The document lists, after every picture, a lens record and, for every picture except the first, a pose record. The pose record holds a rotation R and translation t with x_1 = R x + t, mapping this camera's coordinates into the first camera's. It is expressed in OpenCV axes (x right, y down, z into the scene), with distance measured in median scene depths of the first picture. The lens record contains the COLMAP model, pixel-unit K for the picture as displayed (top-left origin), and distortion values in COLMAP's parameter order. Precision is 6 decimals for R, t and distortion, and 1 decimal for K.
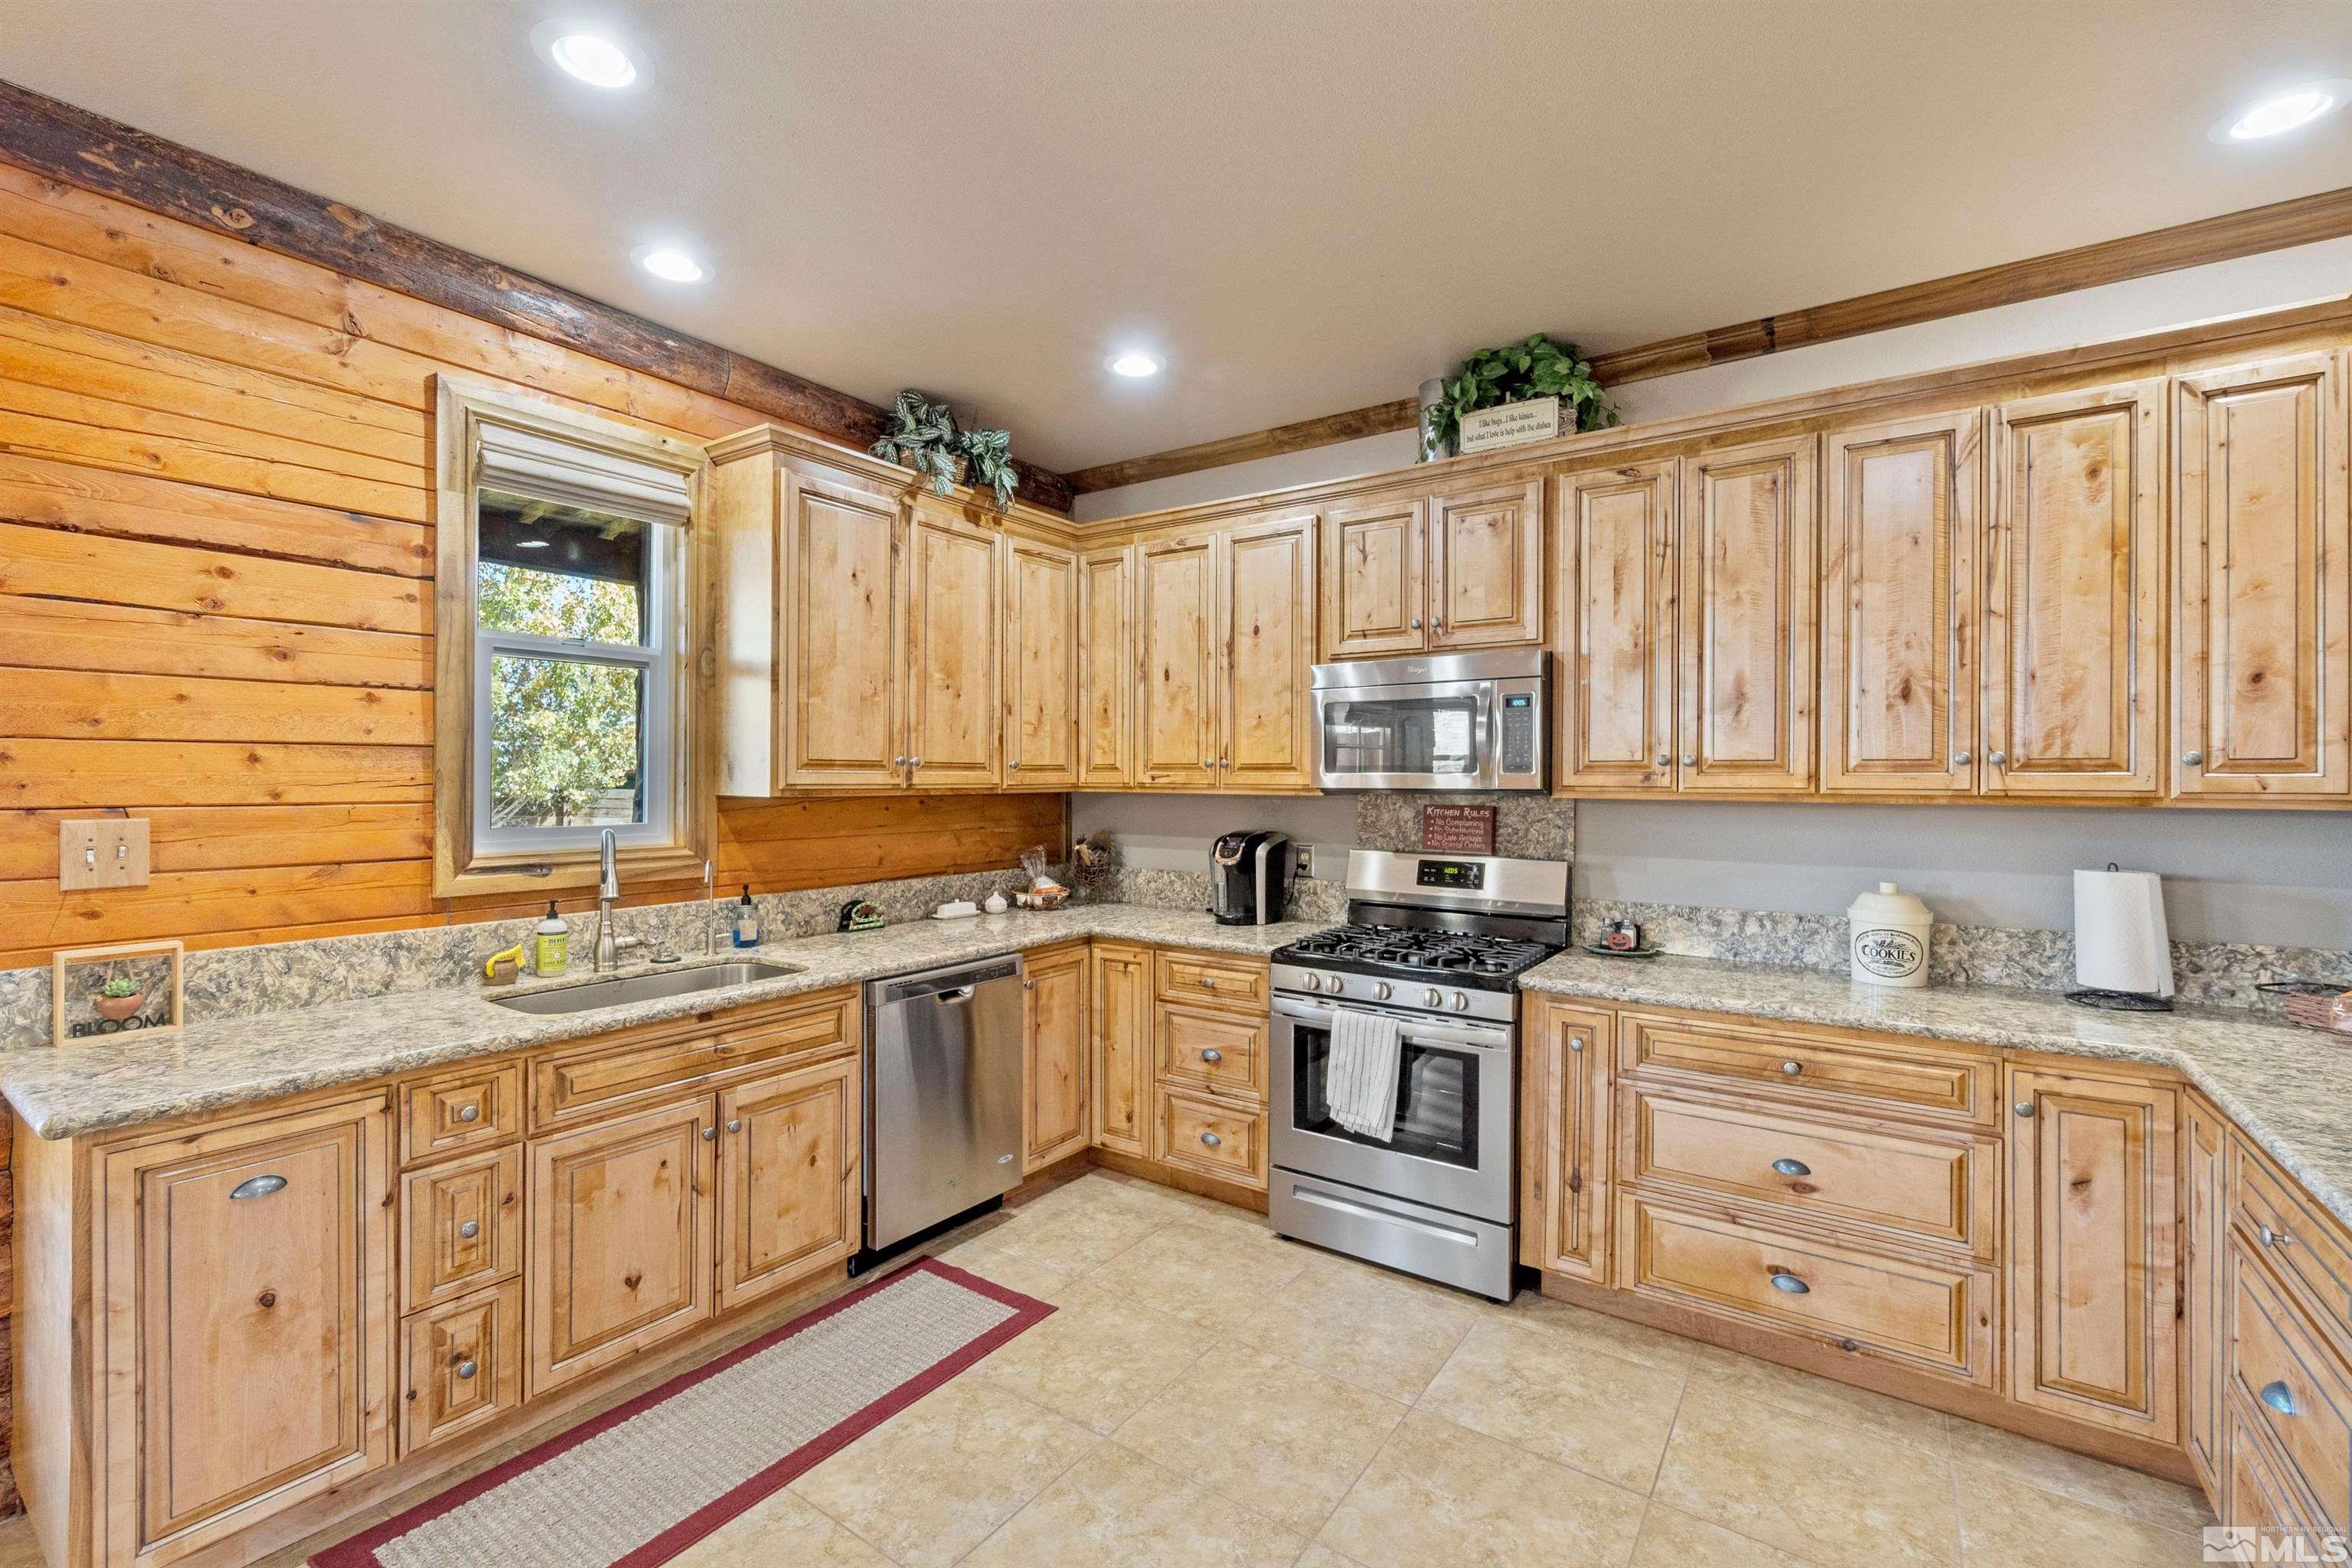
lens RADIAL K [[1011.4, 0, 1130.7], [0, 1011.4, 782.4], [0, 0, 1]] dist [-0.014488, 0.006286]
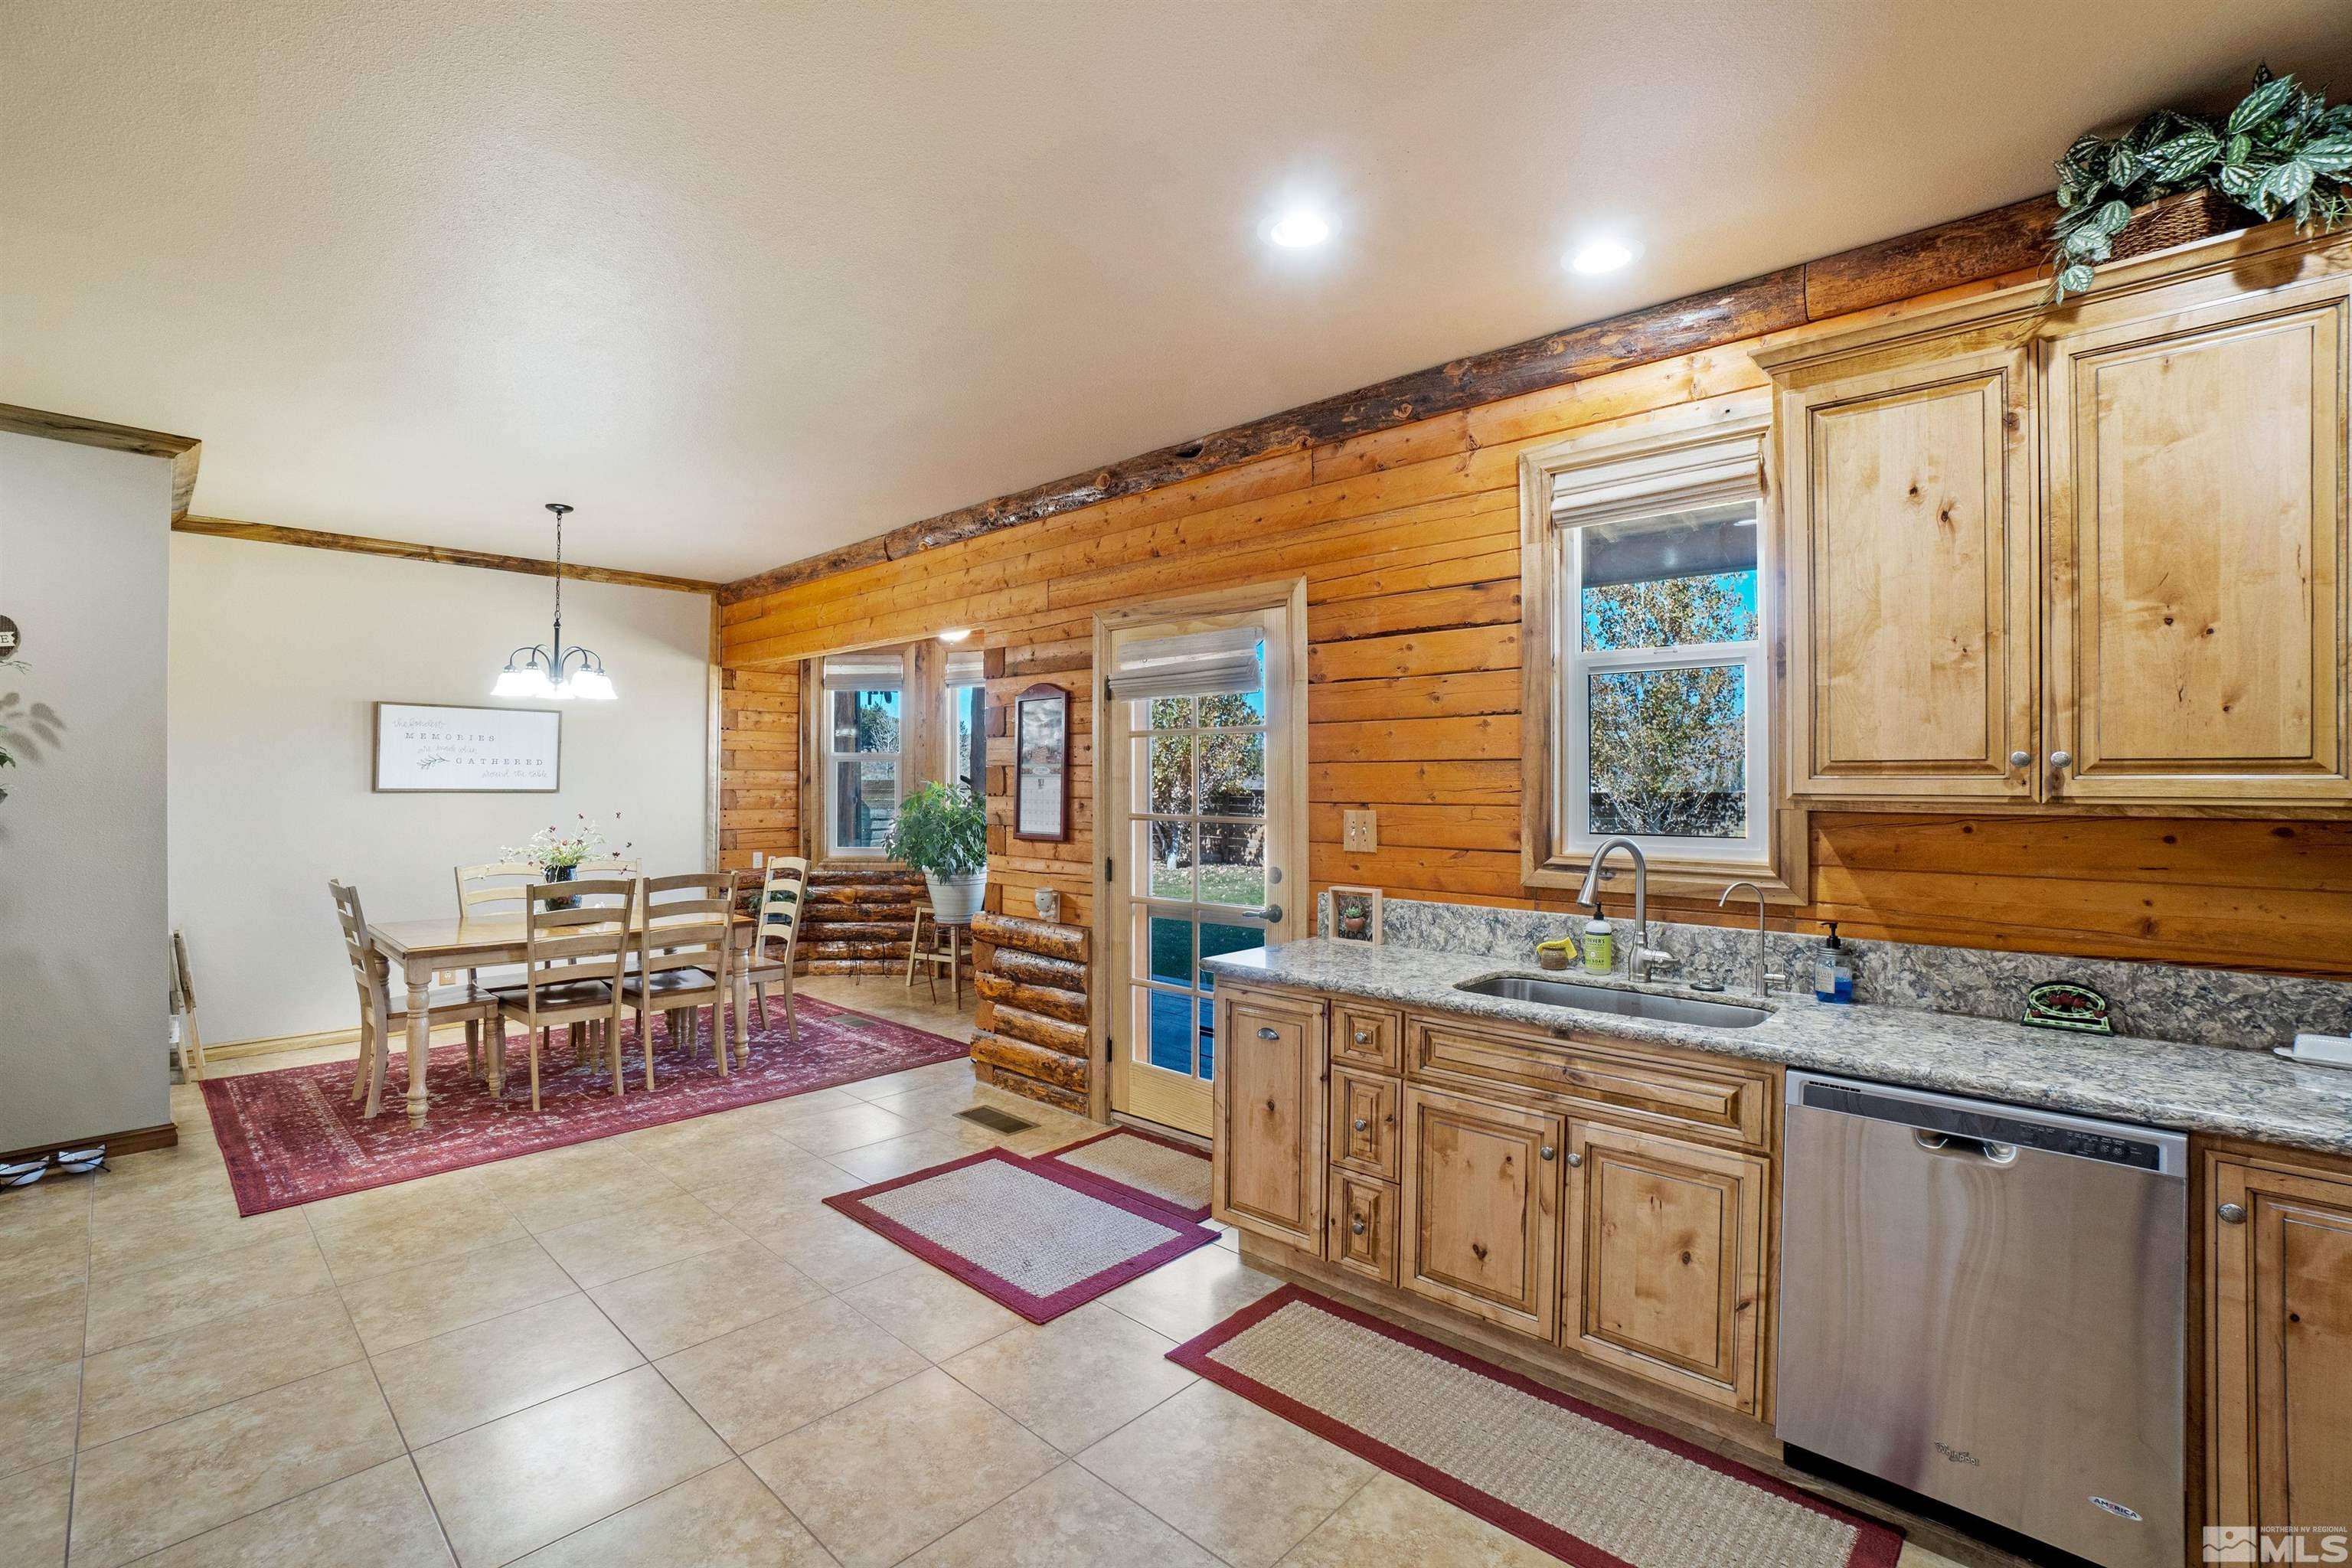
lens RADIAL K [[1049.0, 0, 1176.0], [0, 1049.0, 784.0], [0, 0, 1]] dist [-0.063793, 0.024512]
pose [[-0.120487, -0.003287, -0.992709, 0.530849], [-0.007571, 0.999968, -0.002392, -0.000359], [0.992686, 0.007227, -0.120508, 0.662628]]
